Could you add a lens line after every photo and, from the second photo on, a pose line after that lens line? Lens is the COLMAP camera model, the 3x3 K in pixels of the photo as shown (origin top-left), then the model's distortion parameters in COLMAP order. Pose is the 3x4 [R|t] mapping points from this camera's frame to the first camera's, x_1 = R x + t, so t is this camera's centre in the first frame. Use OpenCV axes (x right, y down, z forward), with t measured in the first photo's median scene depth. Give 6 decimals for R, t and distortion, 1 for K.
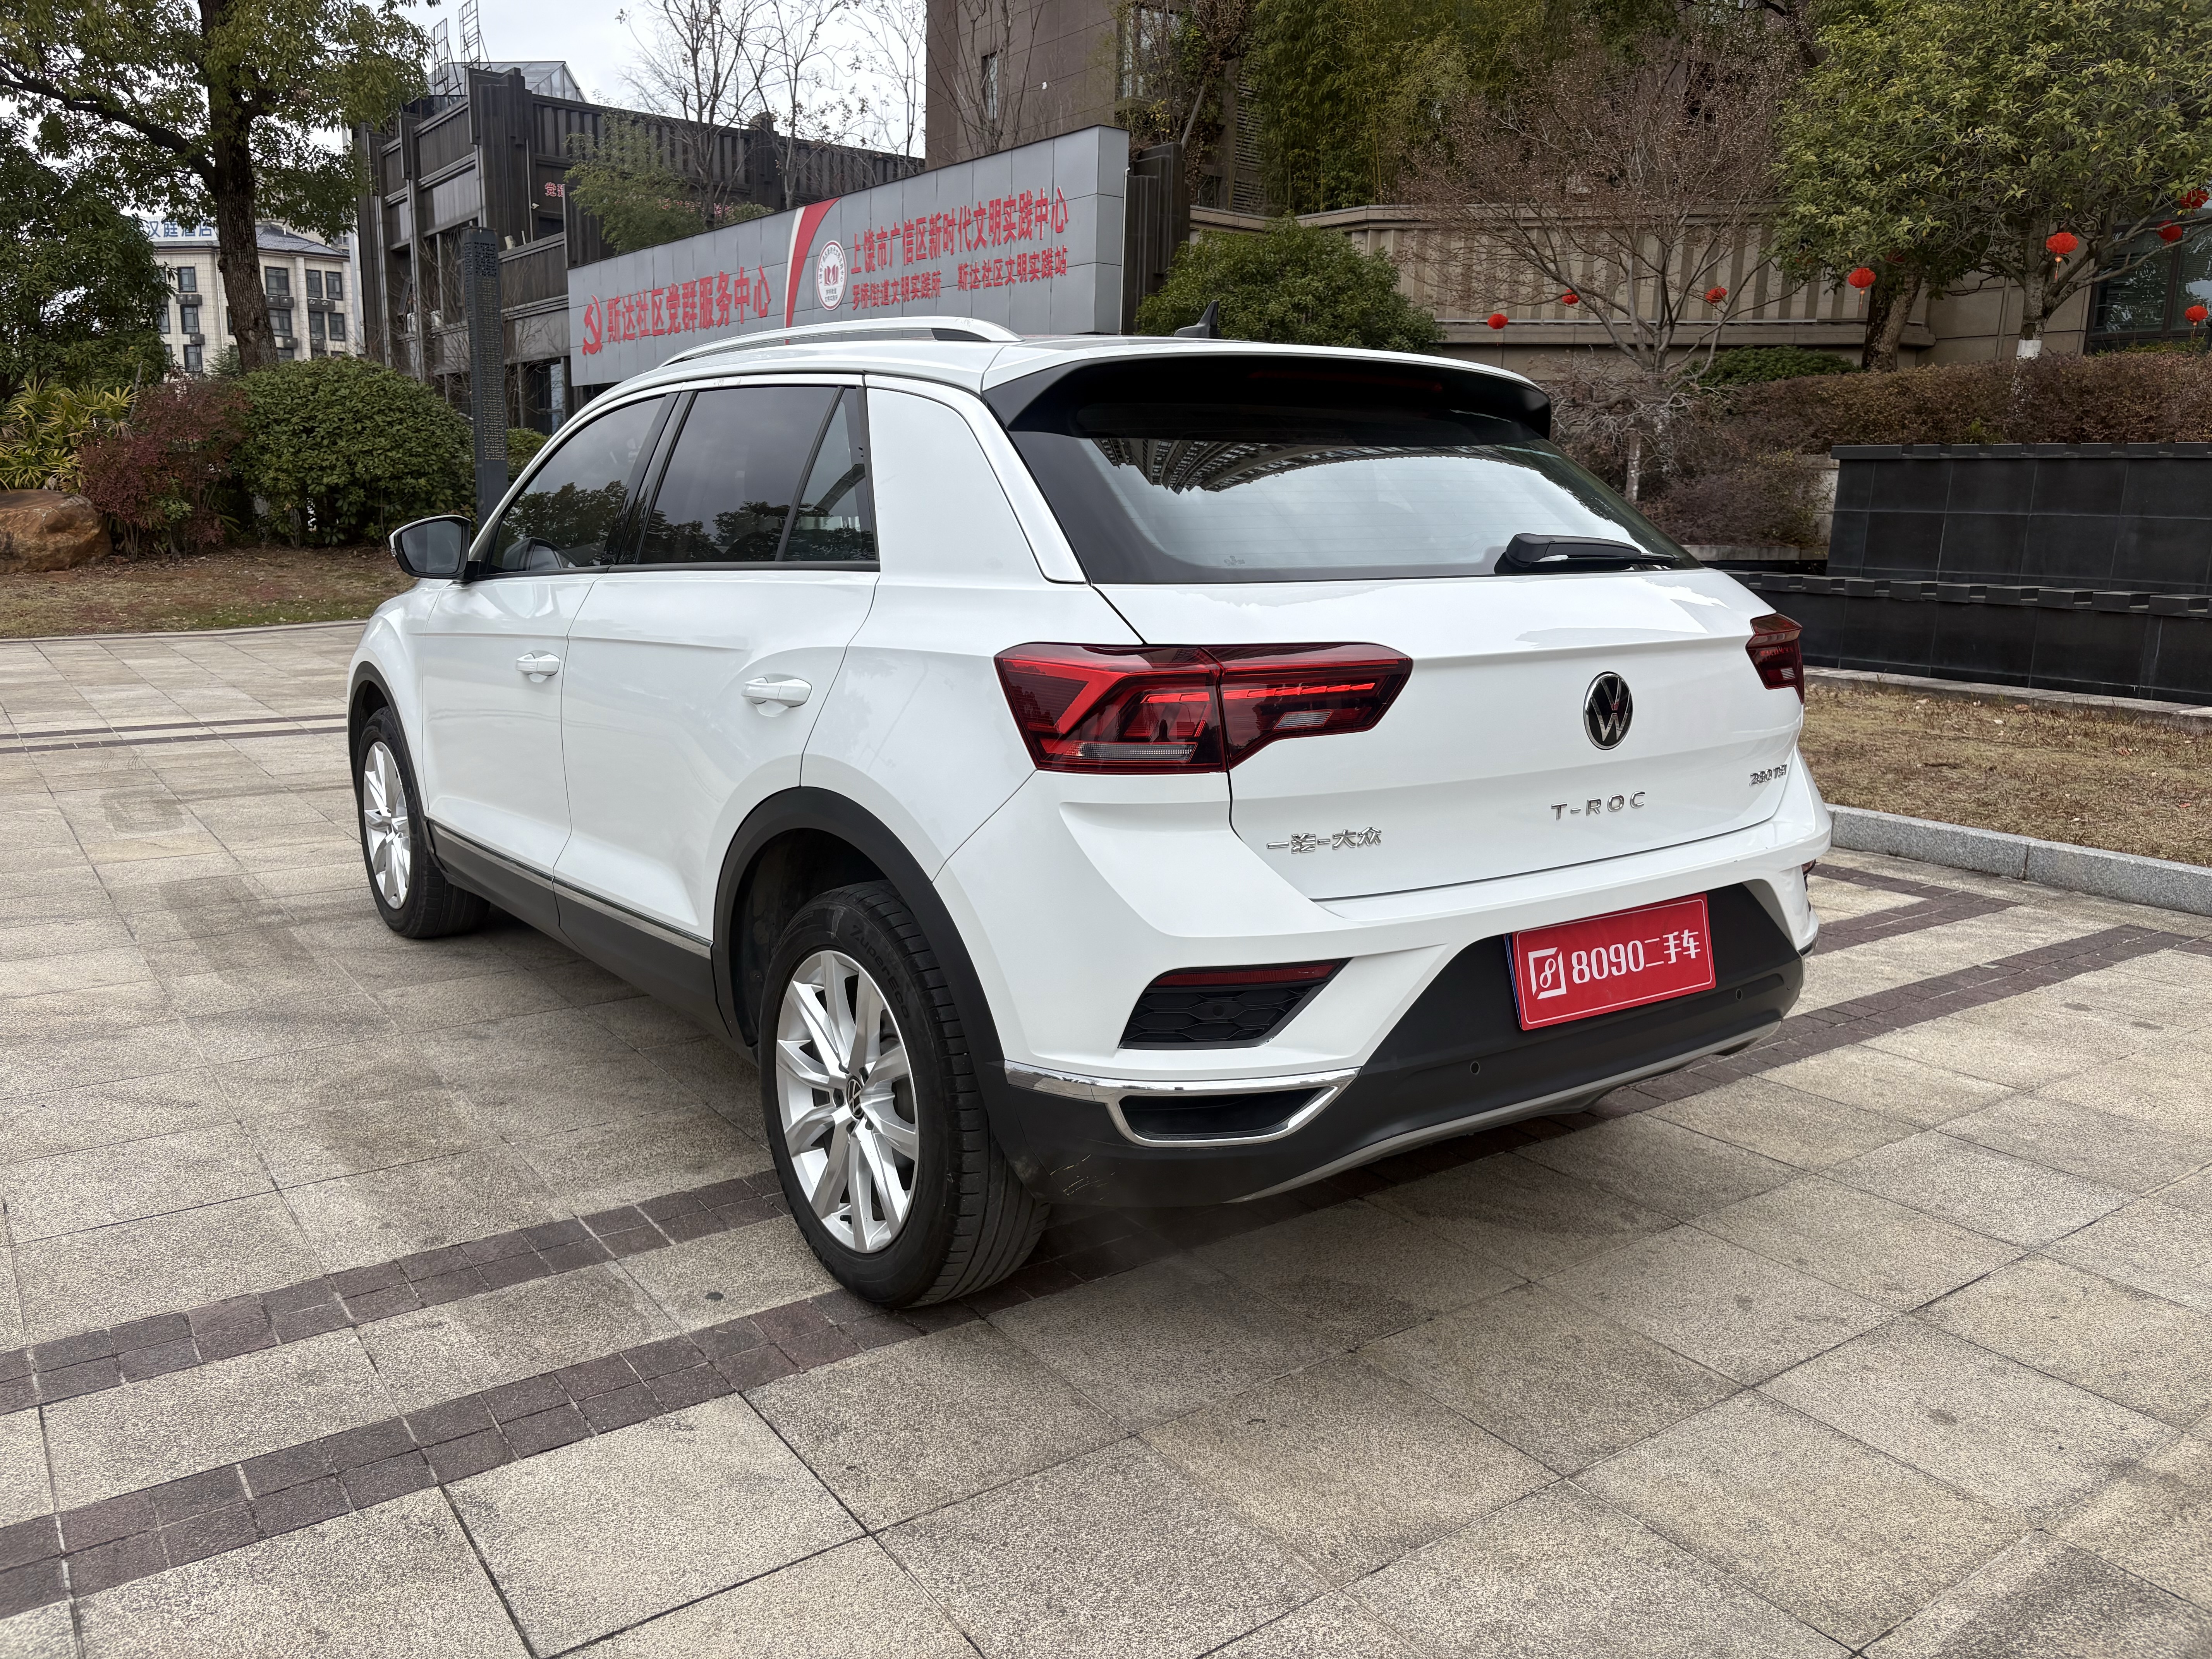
lens RADIAL K [[1669.7, 0, 1106.8], [0, 1669.7, 839.5], [0, 0, 1]] dist [0.053150, -0.060372]
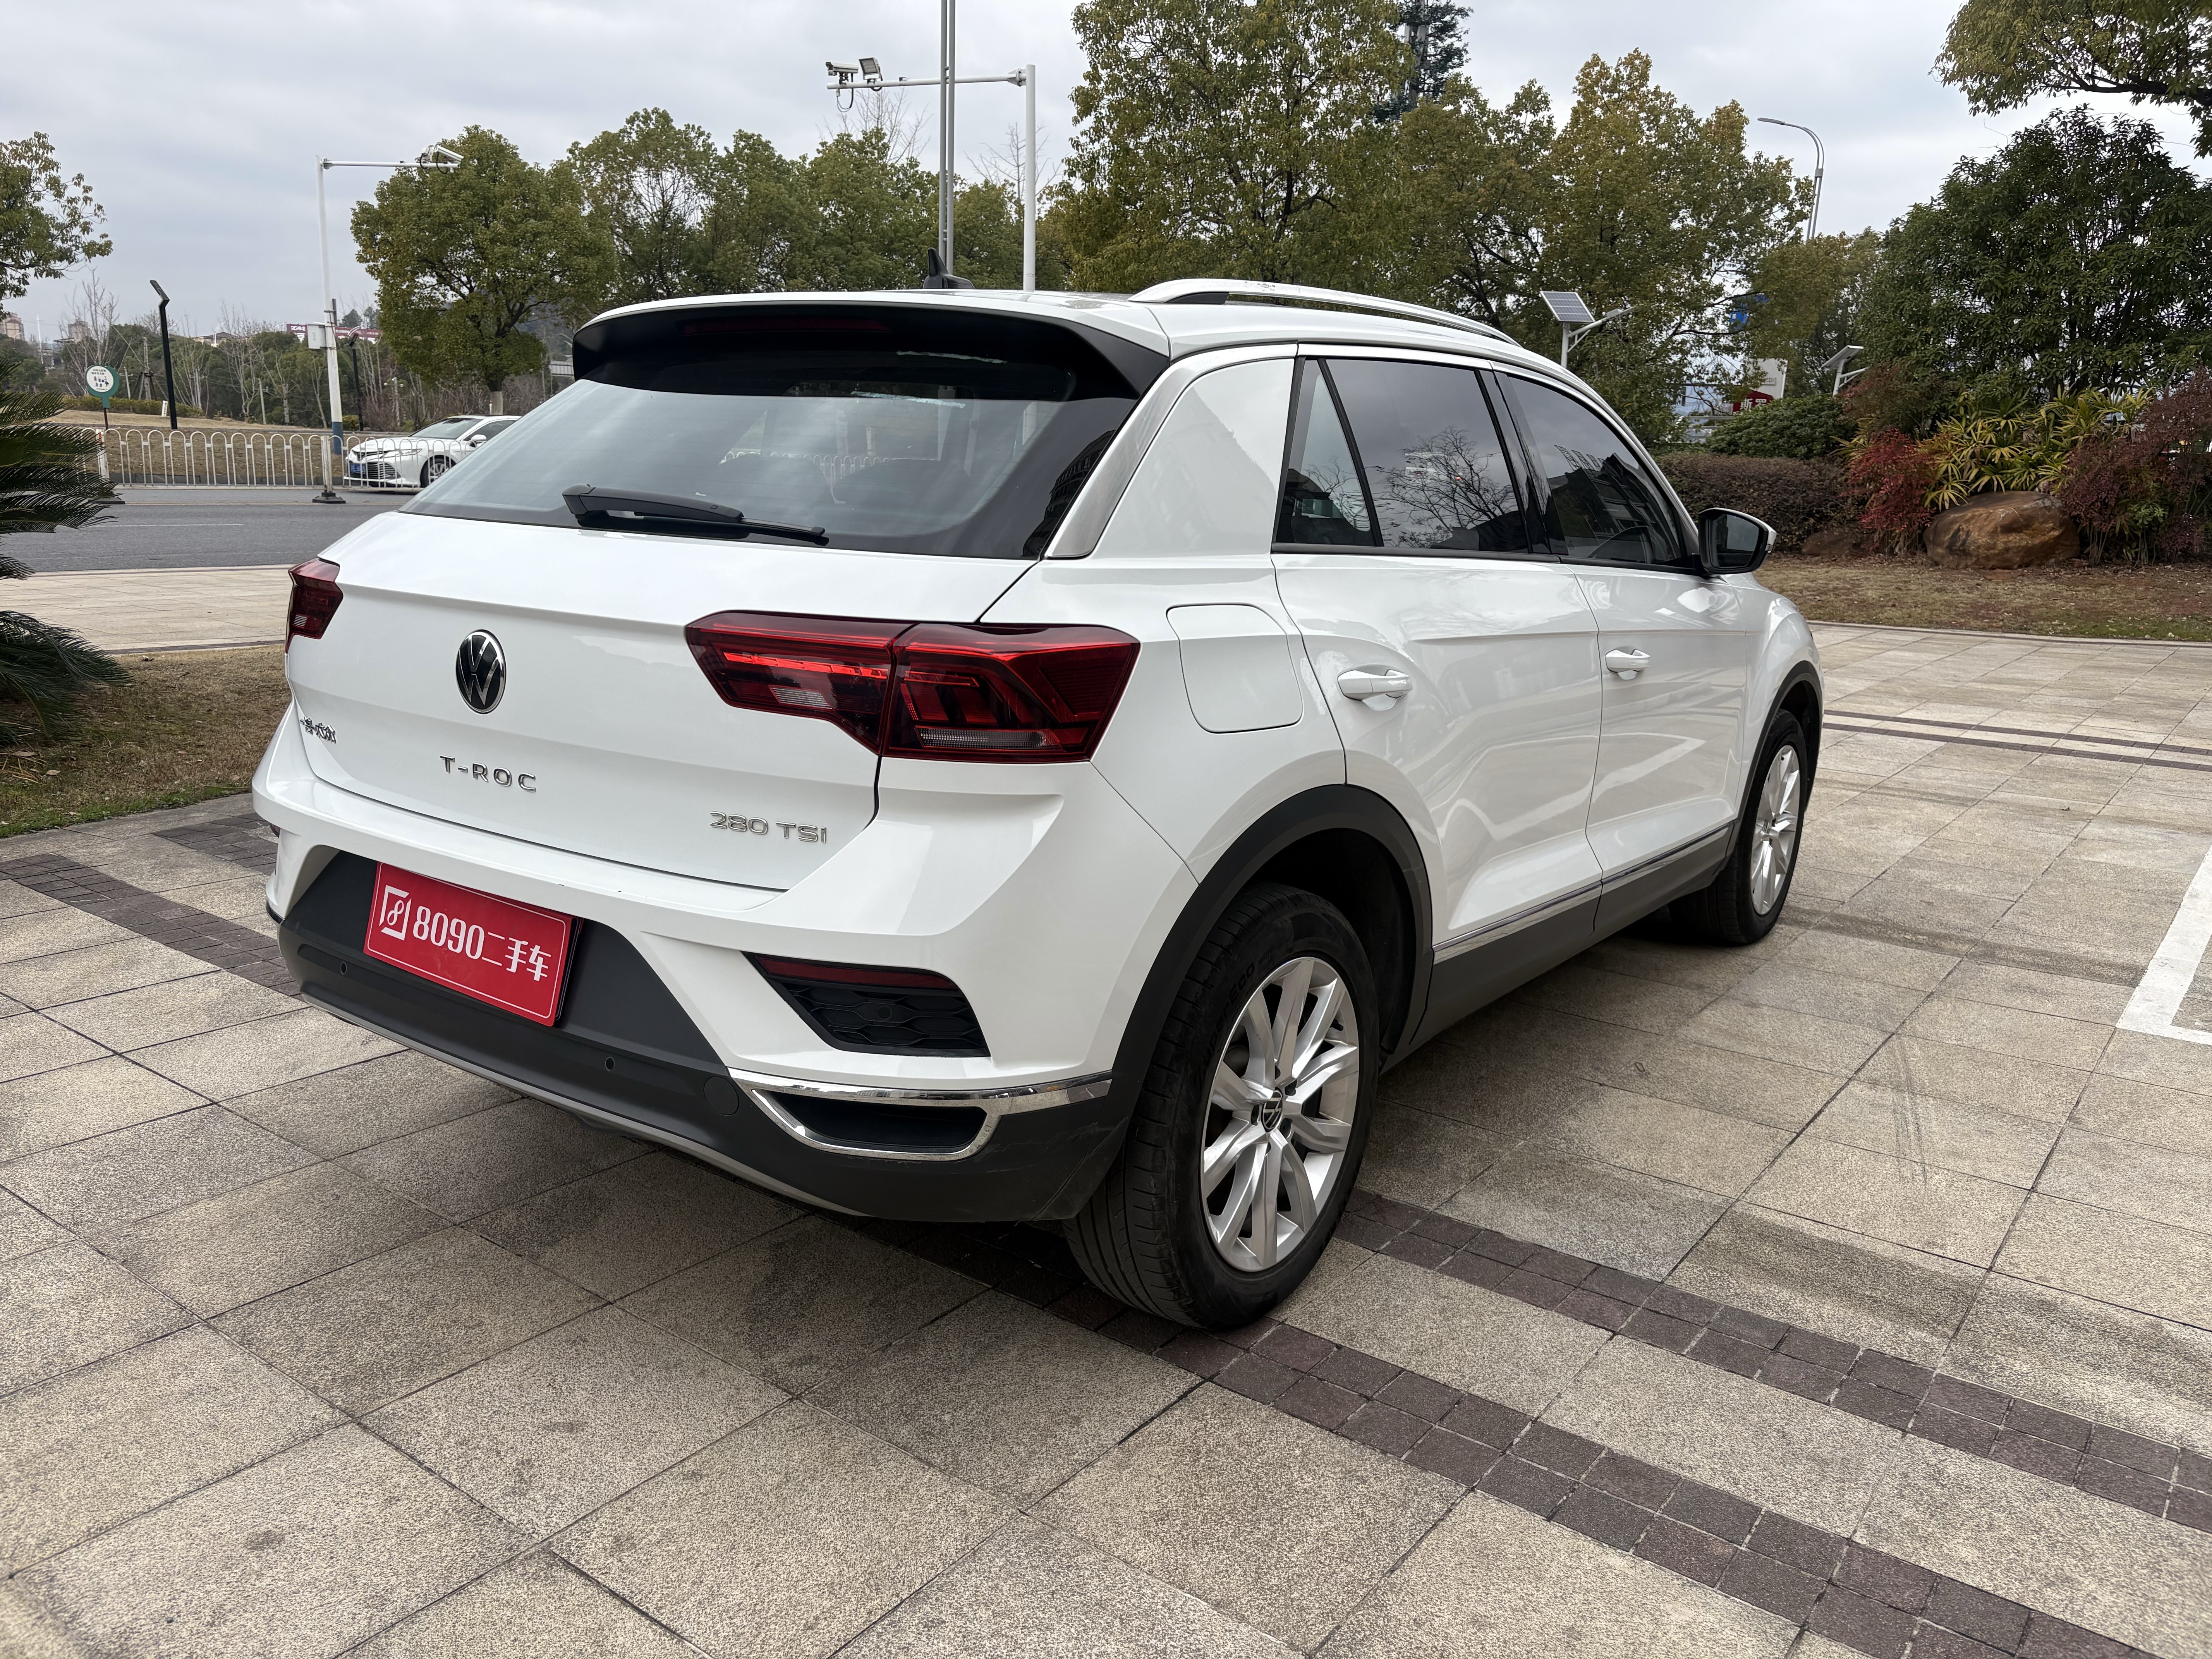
lens RADIAL K [[1669.7, 0, 1108.4], [0, 1669.7, 834.2], [0, 0, 1]] dist [0.053150, -0.060372]
pose [[0.301712, 0.208338, -0.930358, 0.226665], [-0.217961, 0.965062, 0.145425, -0.035344], [0.928150, 0.158906, 0.336580, 0.179943]]
